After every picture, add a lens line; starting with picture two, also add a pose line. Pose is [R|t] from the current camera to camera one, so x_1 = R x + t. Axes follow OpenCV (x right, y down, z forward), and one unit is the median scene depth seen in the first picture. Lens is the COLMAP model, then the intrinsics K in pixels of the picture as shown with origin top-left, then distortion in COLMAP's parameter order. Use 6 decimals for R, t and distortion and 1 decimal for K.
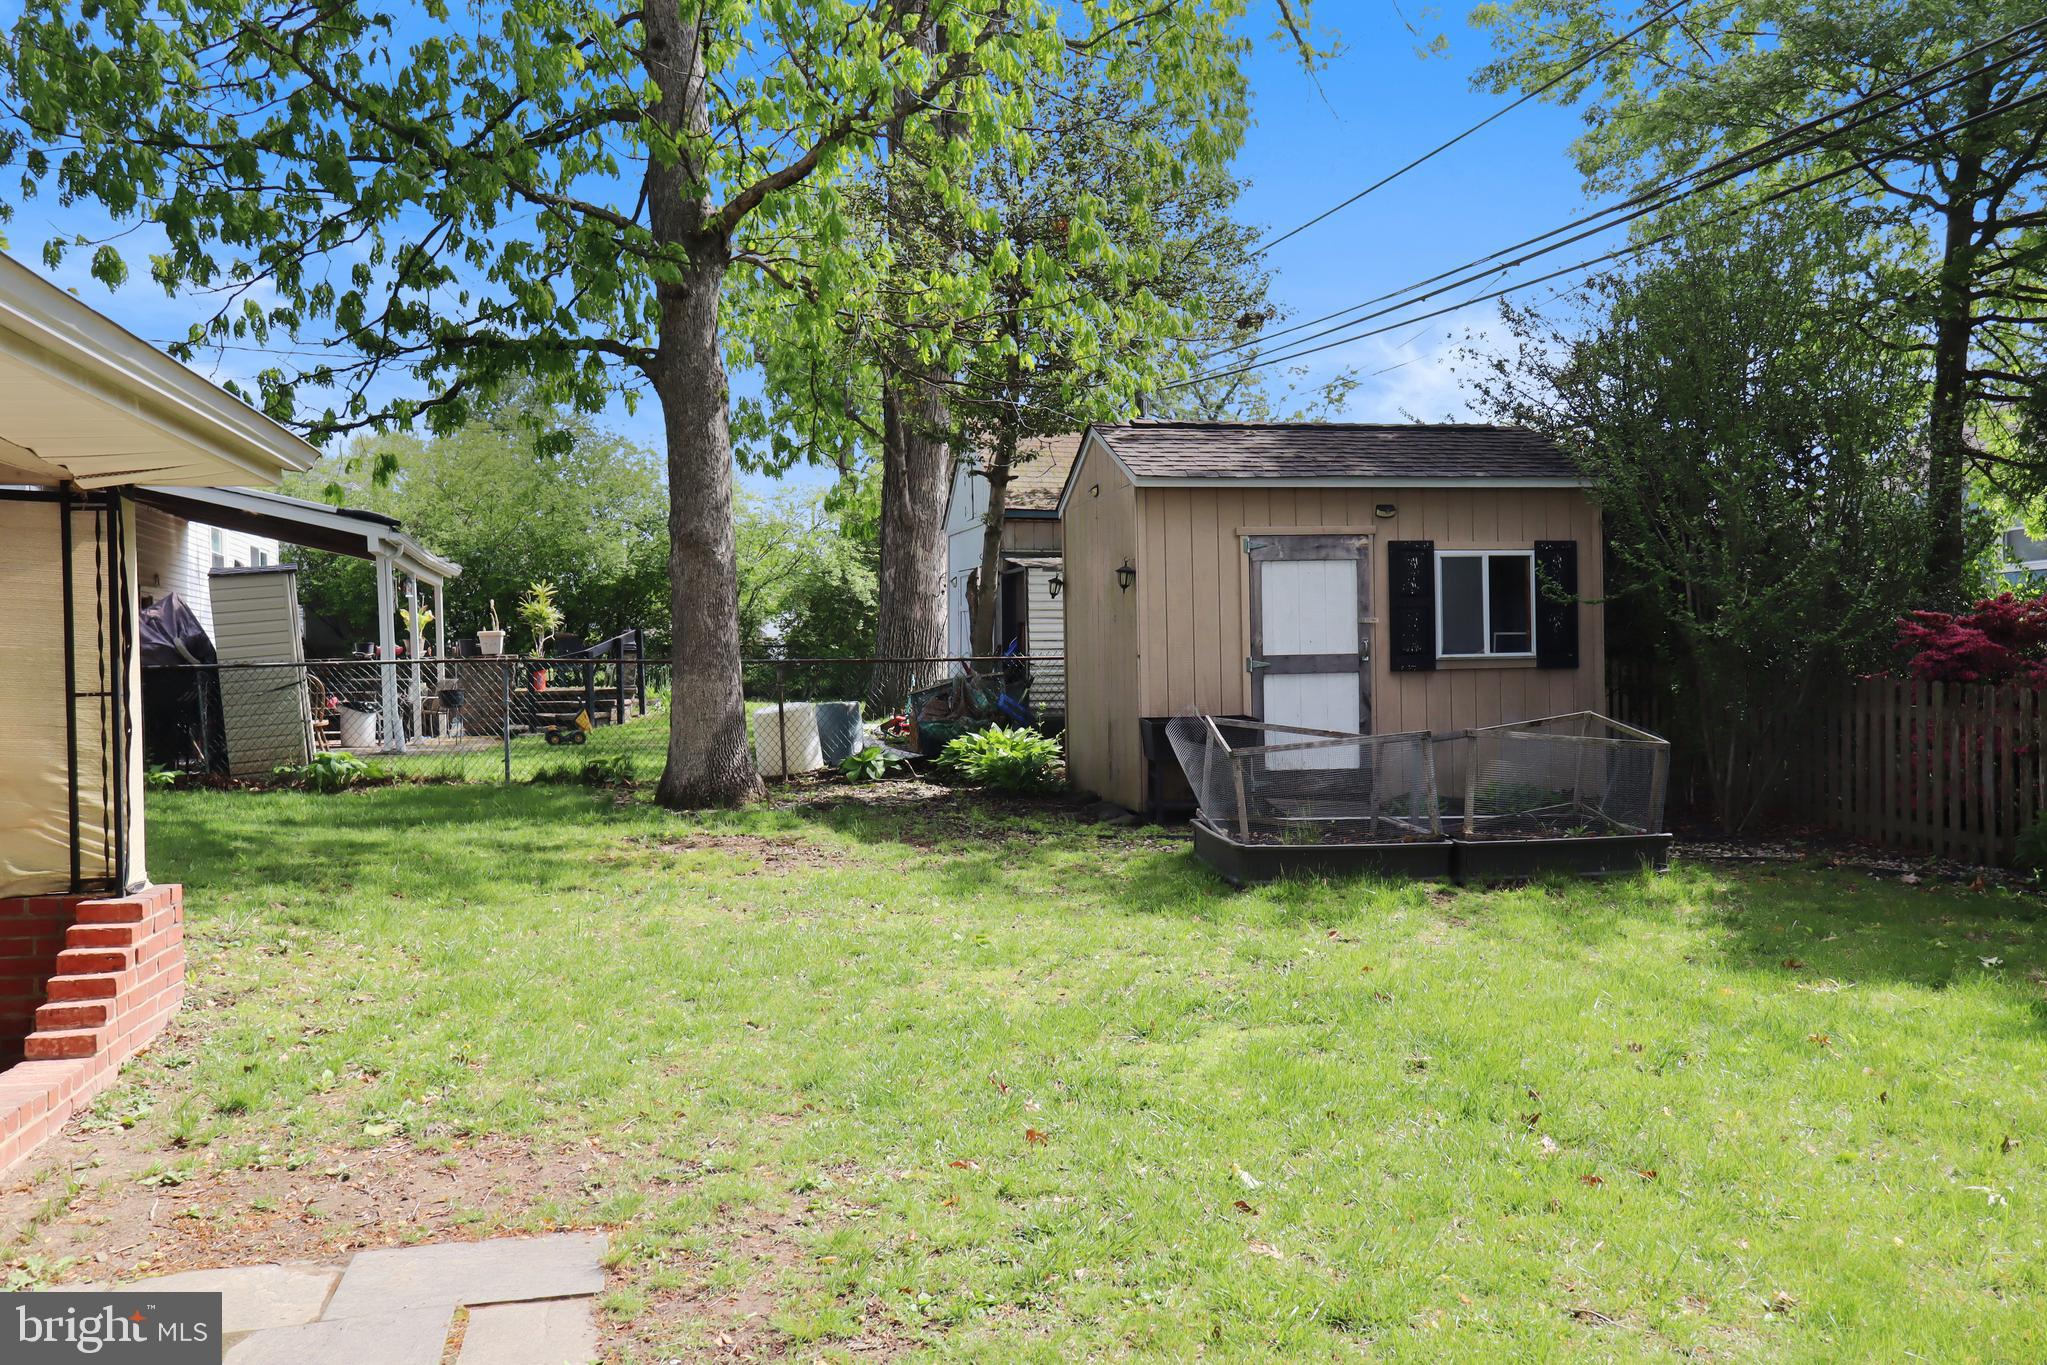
lens RADIAL K [[1708.2, 0, 1021.0], [0, 1708.2, 673.6], [0, 0, 1]] dist [-0.028785, 0.030693]
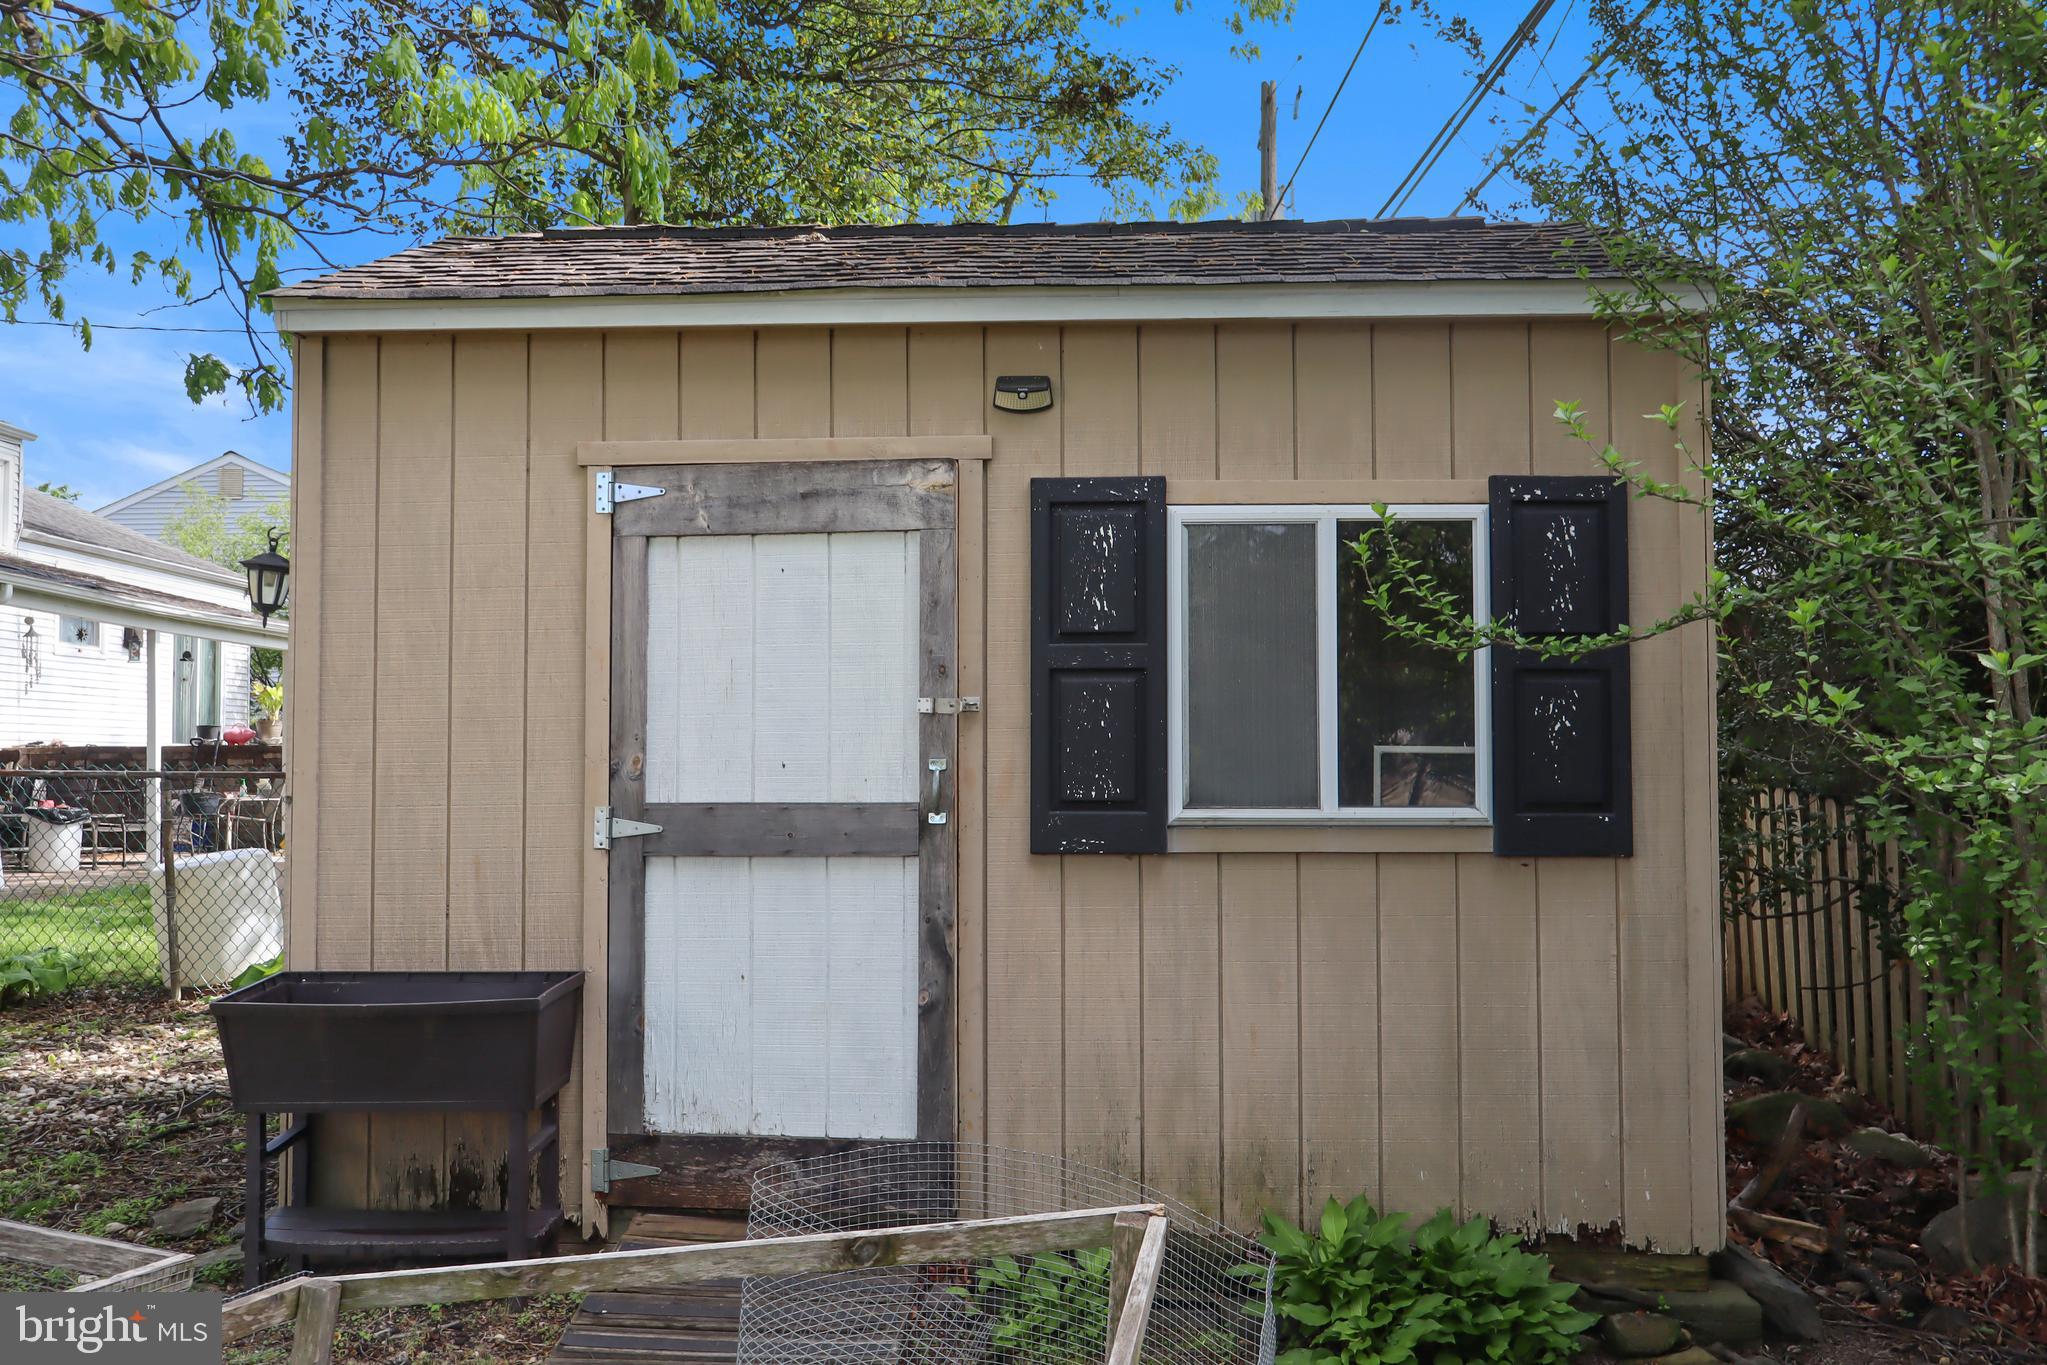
lens RADIAL K [[1708.2, 0, 1018.8], [0, 1708.2, 684.9], [0, 0, 1]] dist [-0.028785, 0.030693]
pose [[0.974609, 0.007283, -0.223797, 0.291259], [-0.017111, 0.998971, -0.042011, -0.021102], [0.223261, 0.044774, 0.973730, 0.661585]]
